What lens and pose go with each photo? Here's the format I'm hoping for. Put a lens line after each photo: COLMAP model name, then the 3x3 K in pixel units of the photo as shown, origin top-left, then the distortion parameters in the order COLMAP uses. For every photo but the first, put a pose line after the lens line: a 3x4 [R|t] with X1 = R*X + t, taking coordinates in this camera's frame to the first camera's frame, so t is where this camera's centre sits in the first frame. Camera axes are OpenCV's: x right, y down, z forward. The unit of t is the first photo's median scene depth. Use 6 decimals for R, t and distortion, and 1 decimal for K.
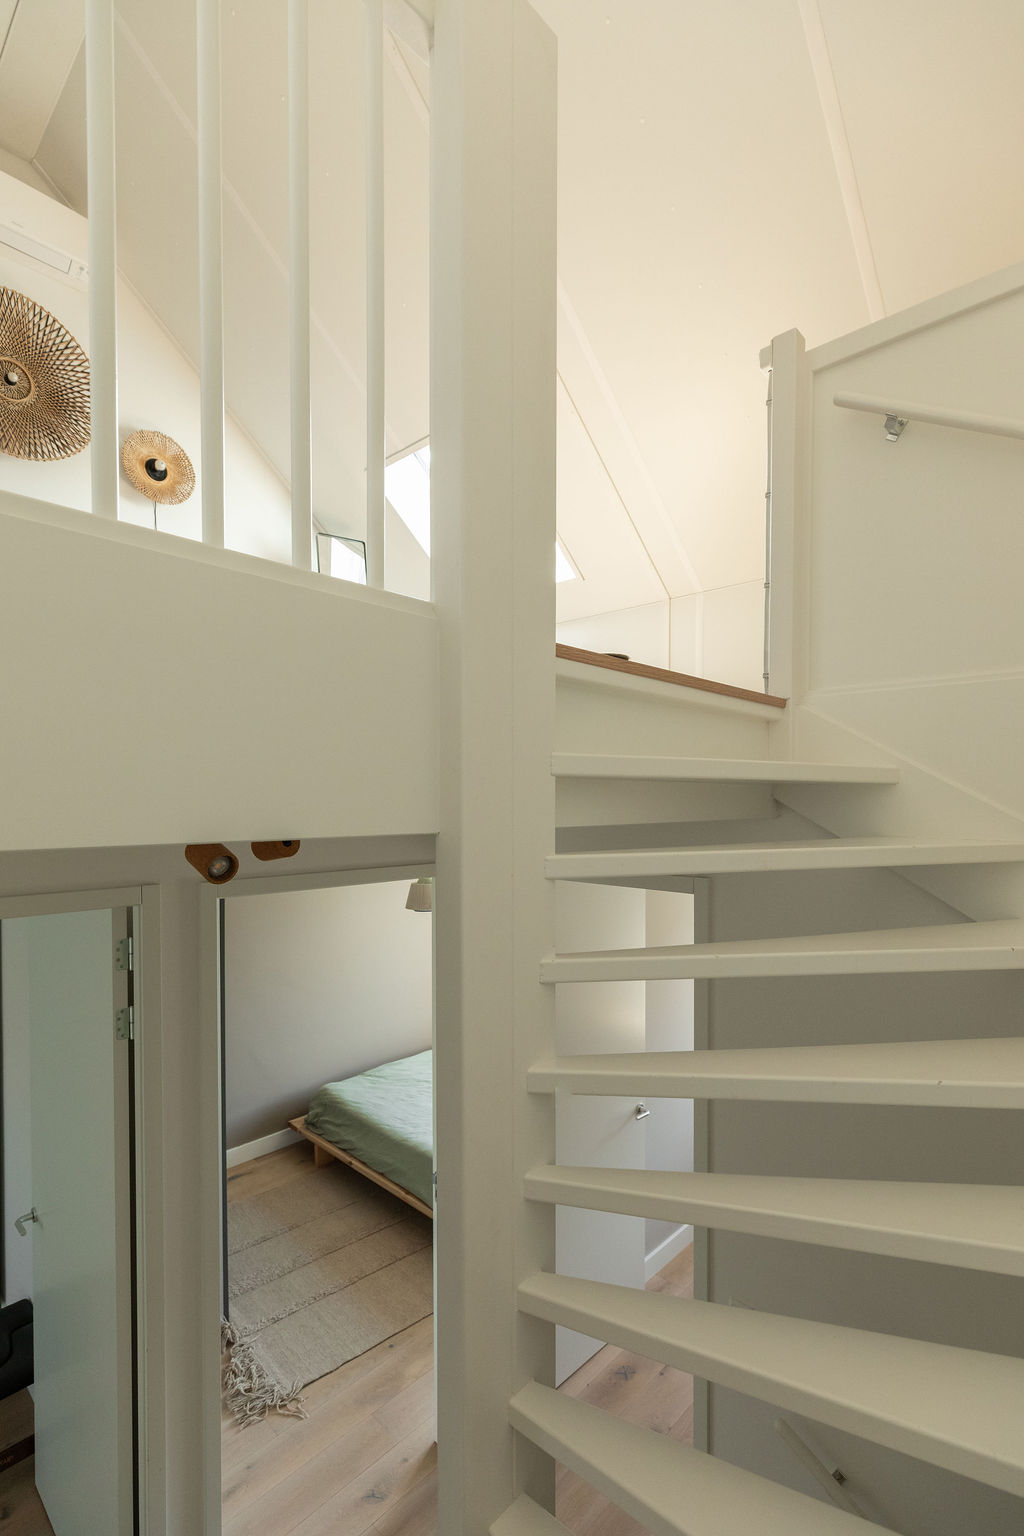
lens RADIAL K [[713.3, 0, 492.7], [0, 713.3, 800.8], [0, 0, 1]] dist [0.008209, -0.000397]
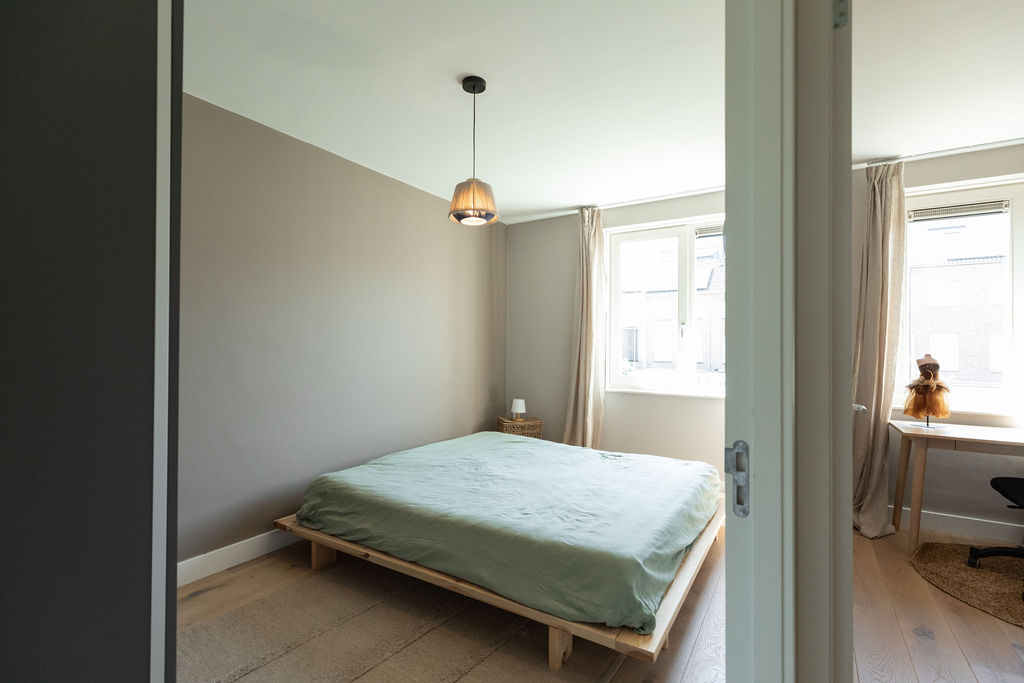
lens RADIAL K [[475.5, 0, 512.3], [0, 475.5, 337.8], [0, 0, 1]] dist [0.008209, -0.000397]
pose [[0.976647, 0.007293, 0.214727, -0.147661], [-0.004453, 0.999896, -0.013707, 0.260870], [-0.214804, 0.012431, 0.976578, 0.432156]]
